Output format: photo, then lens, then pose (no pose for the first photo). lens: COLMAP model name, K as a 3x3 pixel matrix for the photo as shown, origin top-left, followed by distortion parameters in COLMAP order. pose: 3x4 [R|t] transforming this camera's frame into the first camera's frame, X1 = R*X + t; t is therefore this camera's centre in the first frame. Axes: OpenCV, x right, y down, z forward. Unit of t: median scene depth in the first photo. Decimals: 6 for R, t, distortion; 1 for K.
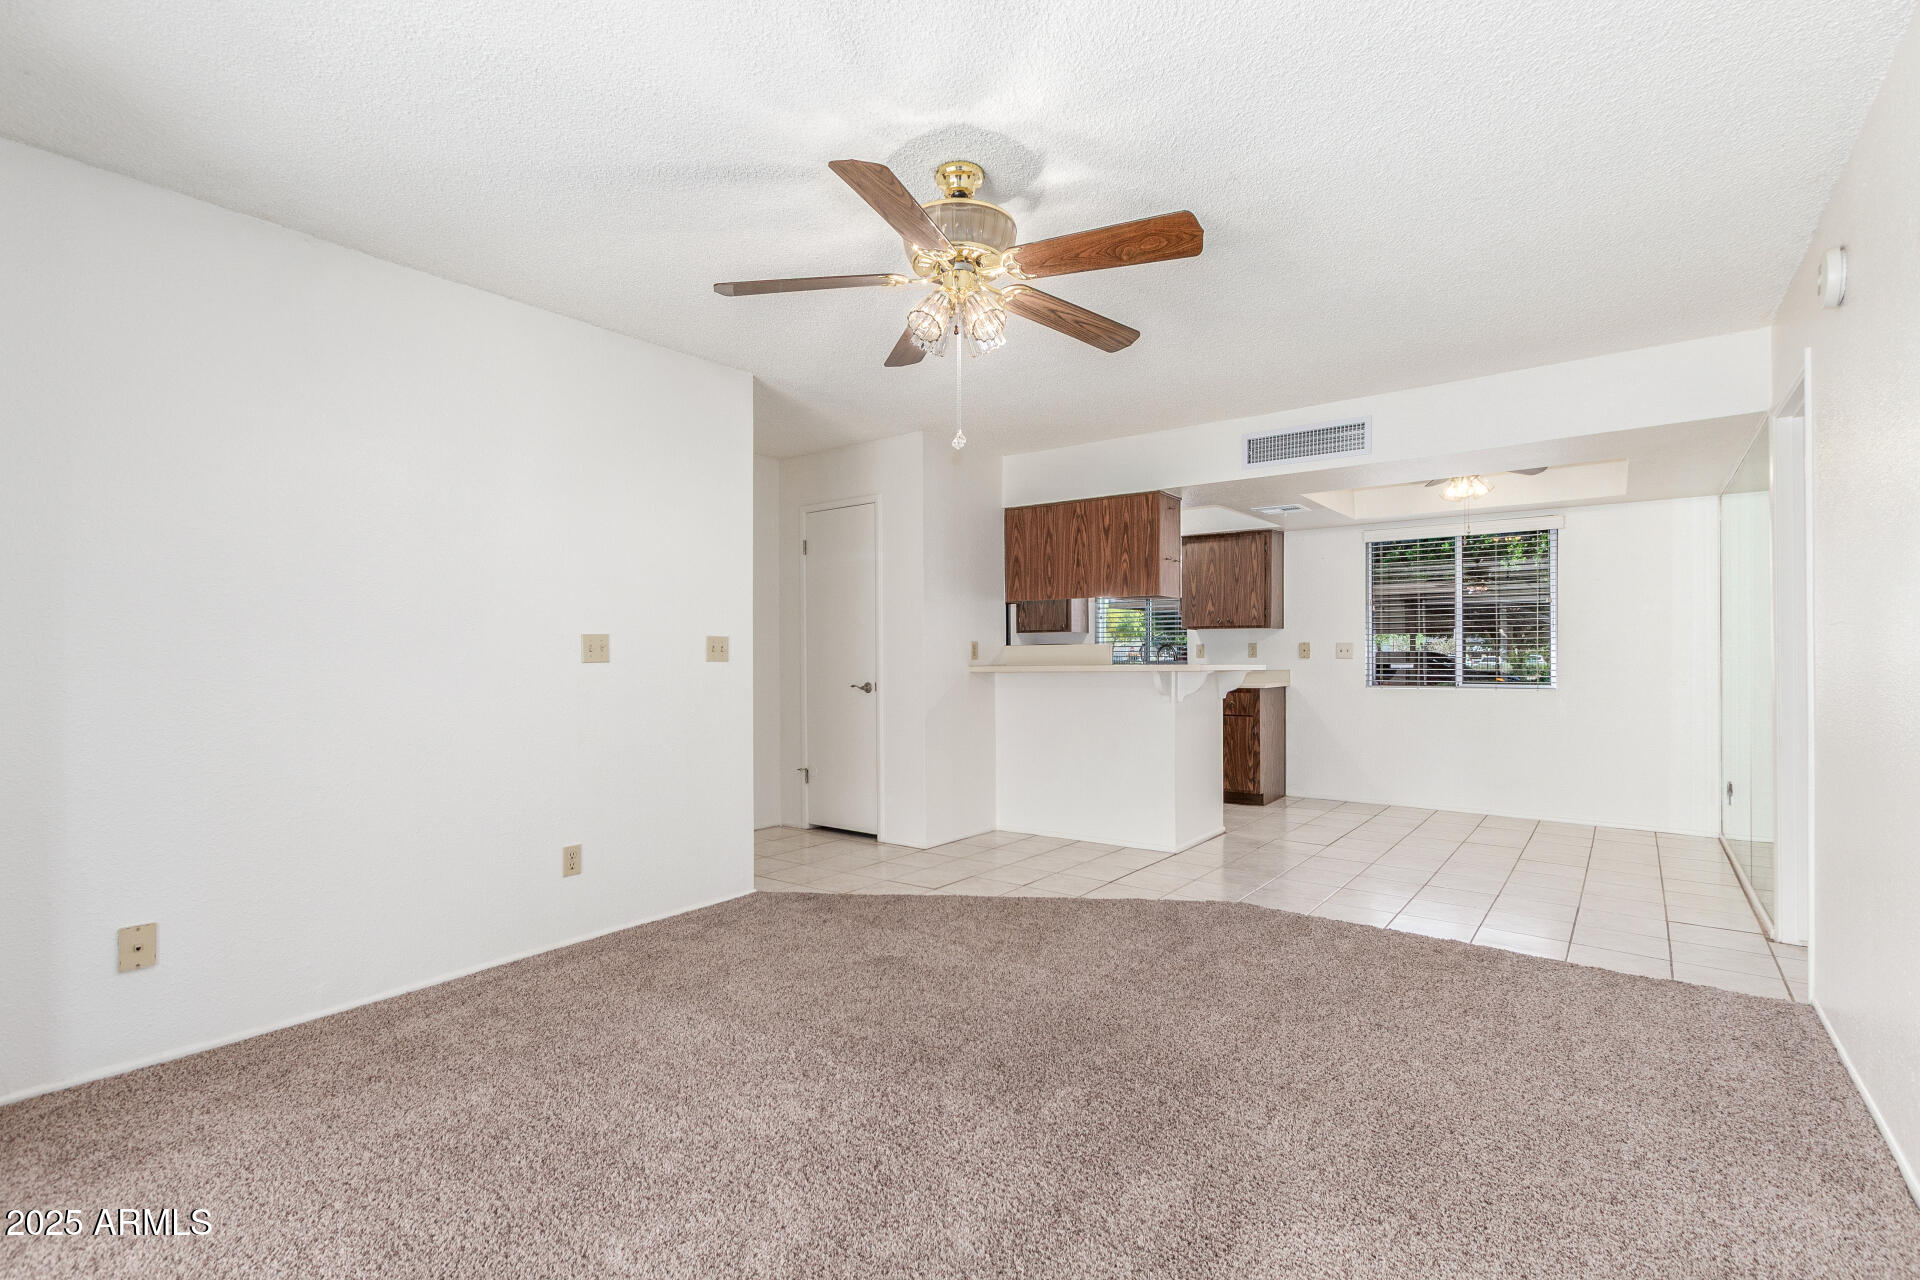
lens RADIAL K [[882.7, 0, 966.7], [0, 882.7, 640.9], [0, 0, 1]] dist [0.007976, -0.001588]
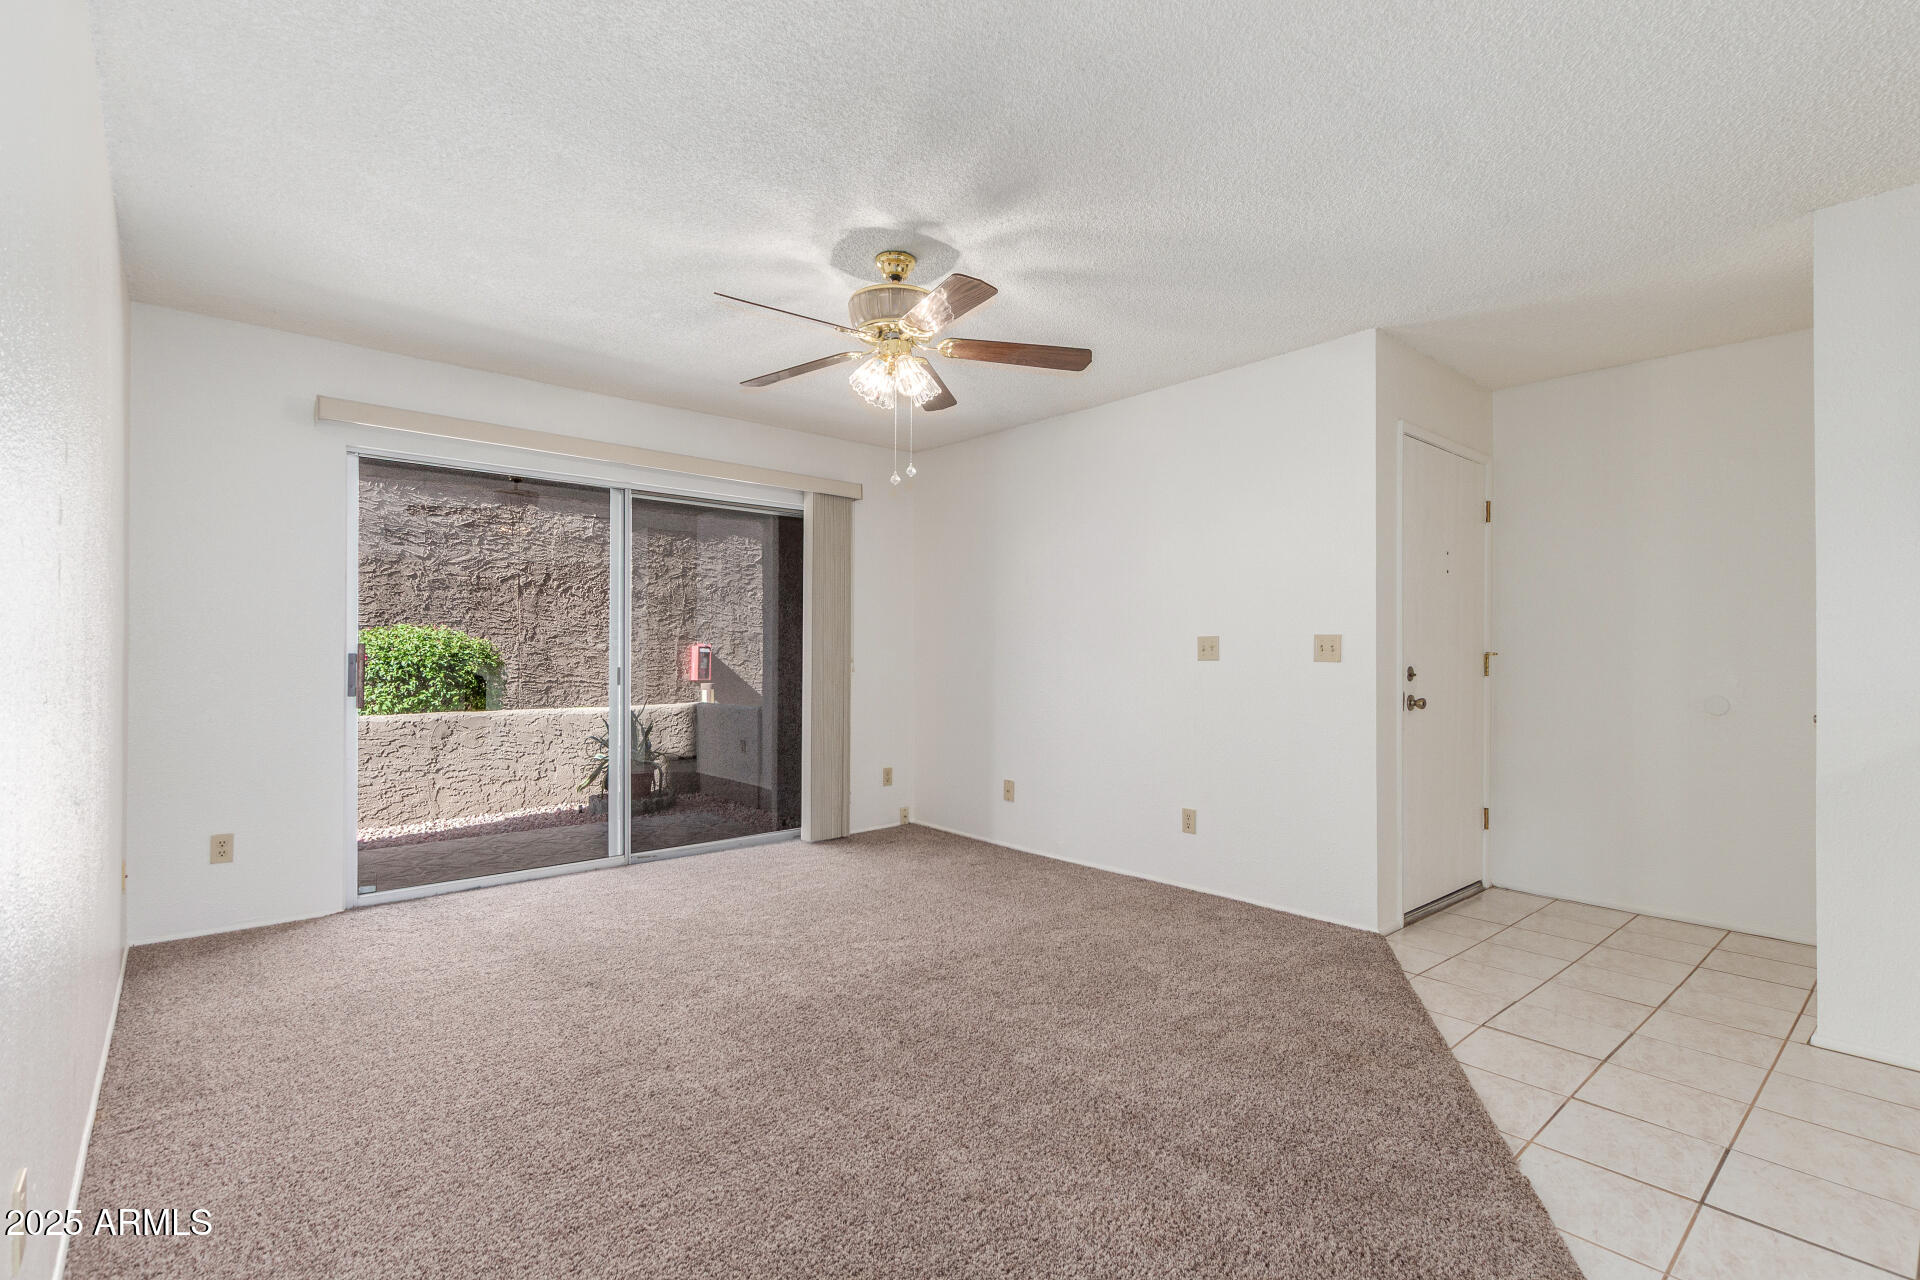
lens RADIAL K [[882.7, 0, 957.7], [0, 882.7, 639.4], [0, 0, 1]] dist [0.007976, -0.001588]
pose [[-0.209025, -0.011846, -0.977839, 0.814315], [0.011772, 0.999824, -0.014628, 0.010162], [0.977840, -0.014568, -0.208848, 0.935923]]
